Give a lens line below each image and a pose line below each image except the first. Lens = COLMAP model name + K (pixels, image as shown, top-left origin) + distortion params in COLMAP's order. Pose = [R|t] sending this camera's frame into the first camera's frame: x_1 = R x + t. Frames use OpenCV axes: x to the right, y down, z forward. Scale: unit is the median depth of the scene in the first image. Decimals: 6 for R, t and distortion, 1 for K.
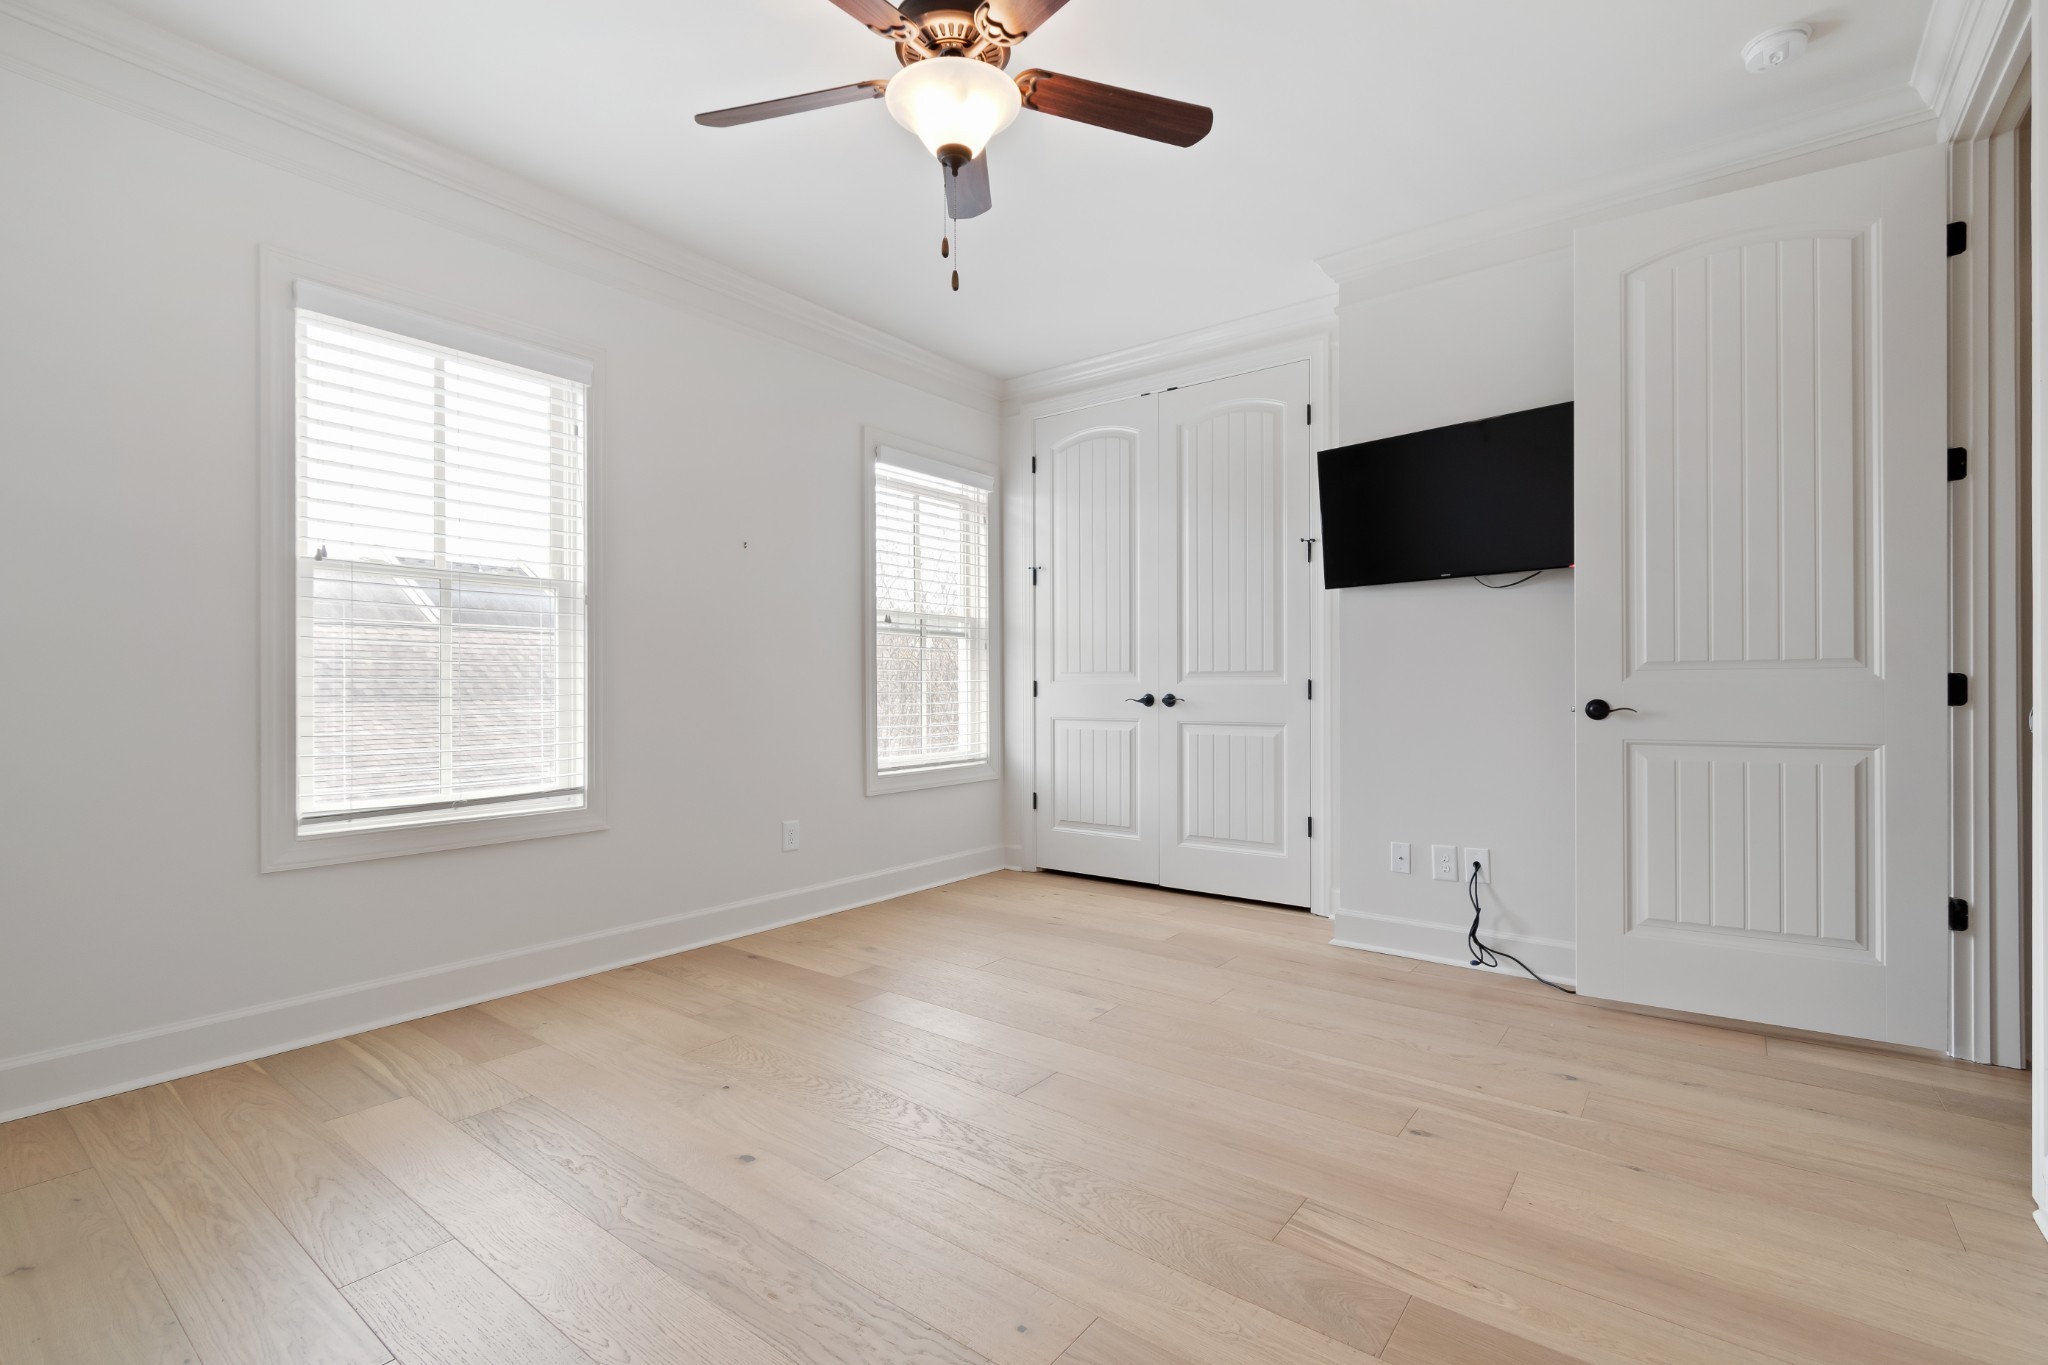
lens RADIAL K [[914.0, 0, 1029.6], [0, 914.0, 679.7], [0, 0, 1]] dist [0.004851, -0.001722]
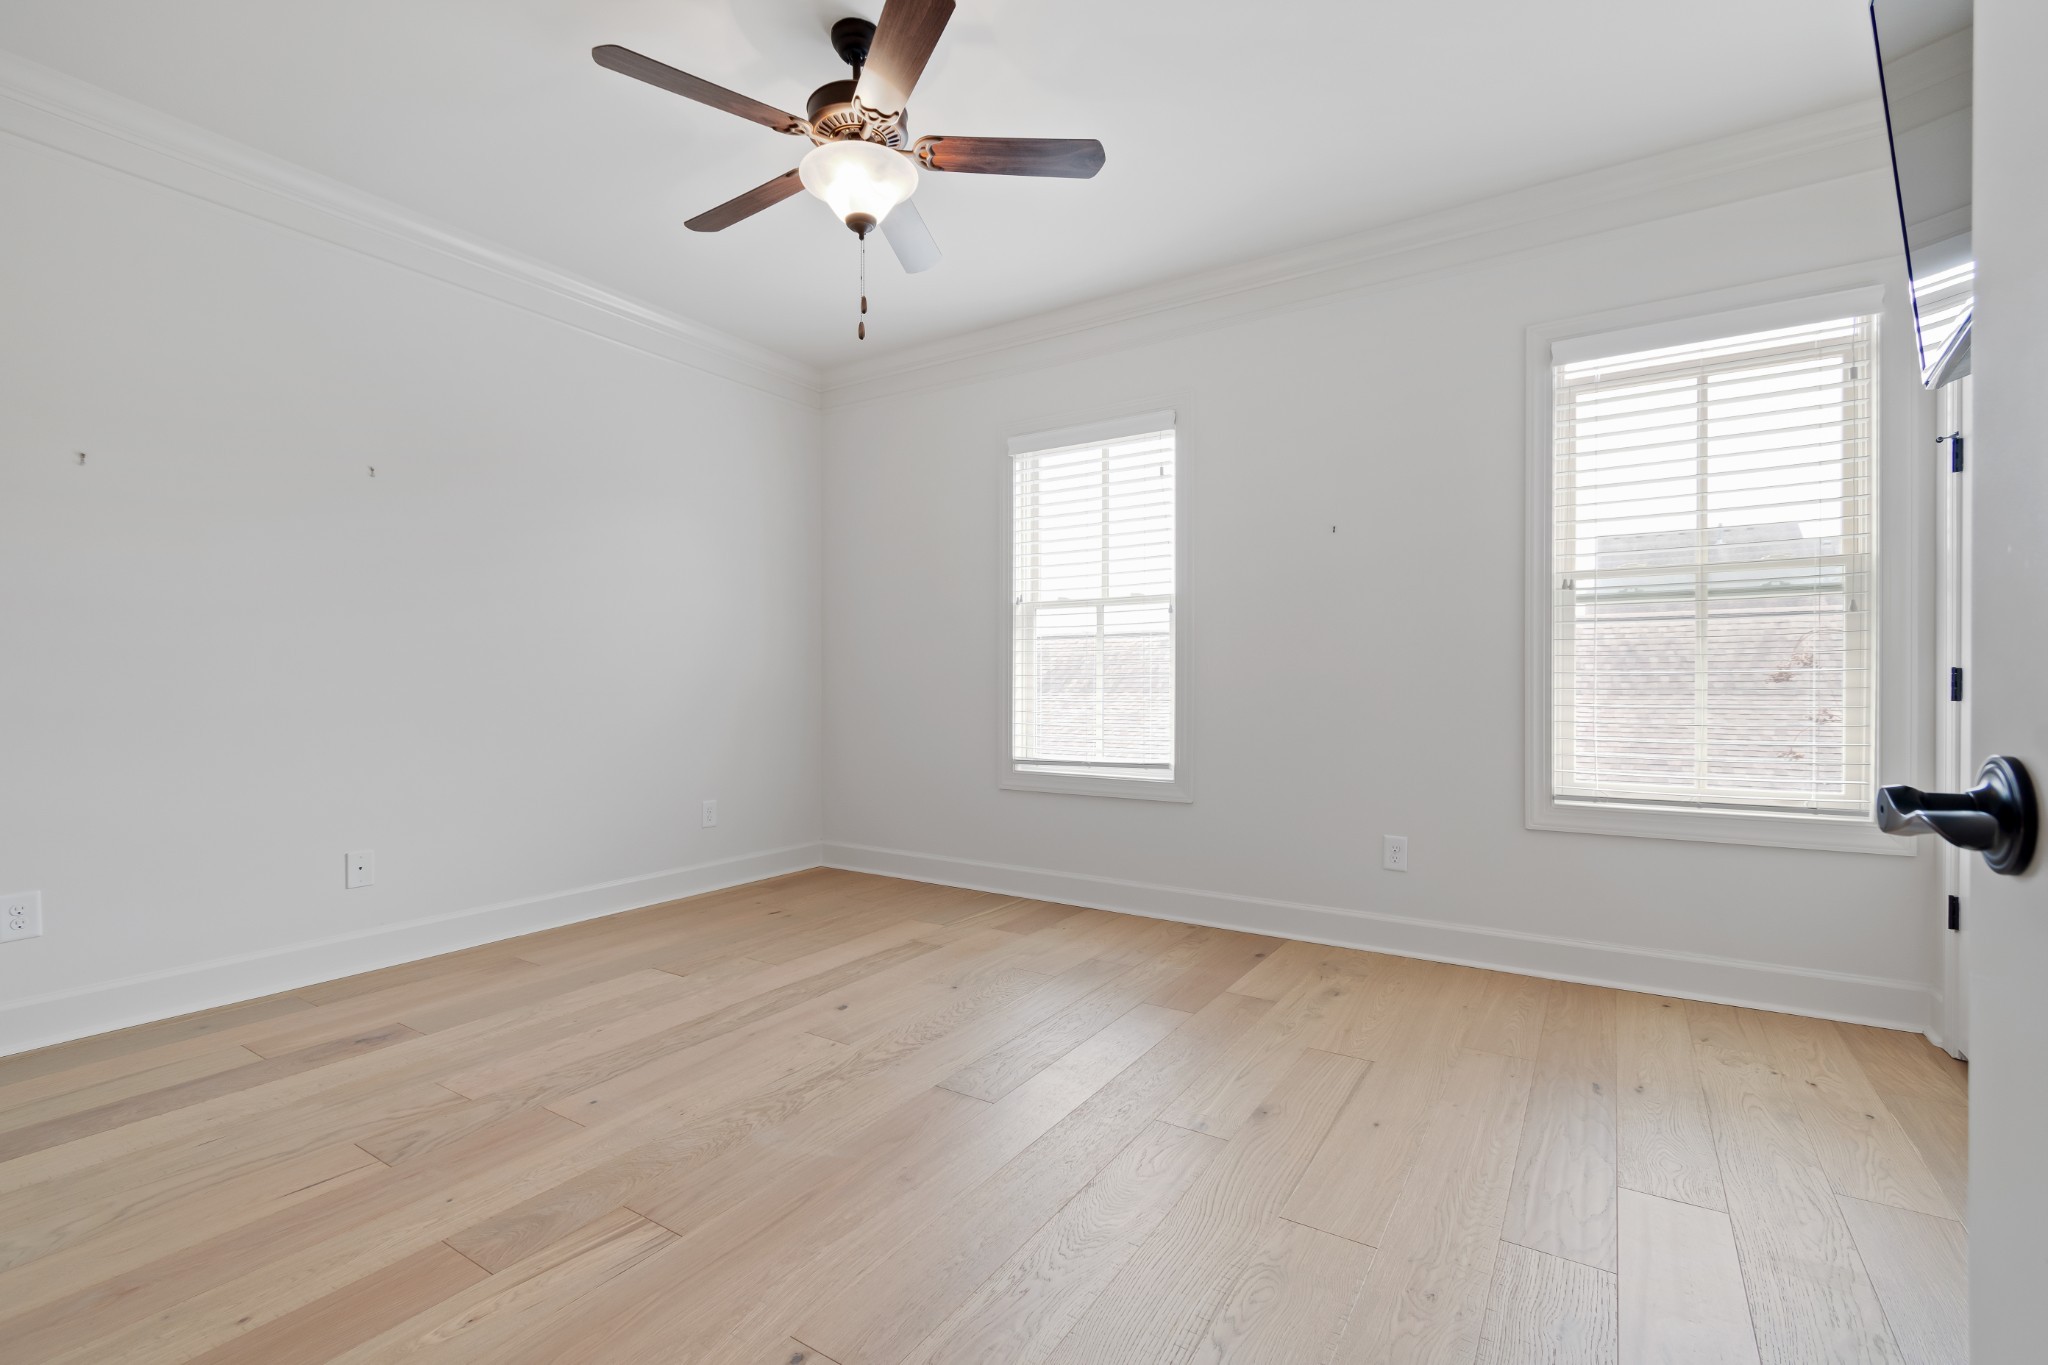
lens RADIAL K [[914.0, 0, 1025.9], [0, 914.0, 677.5], [0, 0, 1]] dist [0.004851, -0.001722]
pose [[0.075354, -0.004157, -0.997148, 0.713360], [0.010154, 0.999943, -0.003402, 0.005166], [0.997105, -0.009869, 0.075392, 0.729981]]
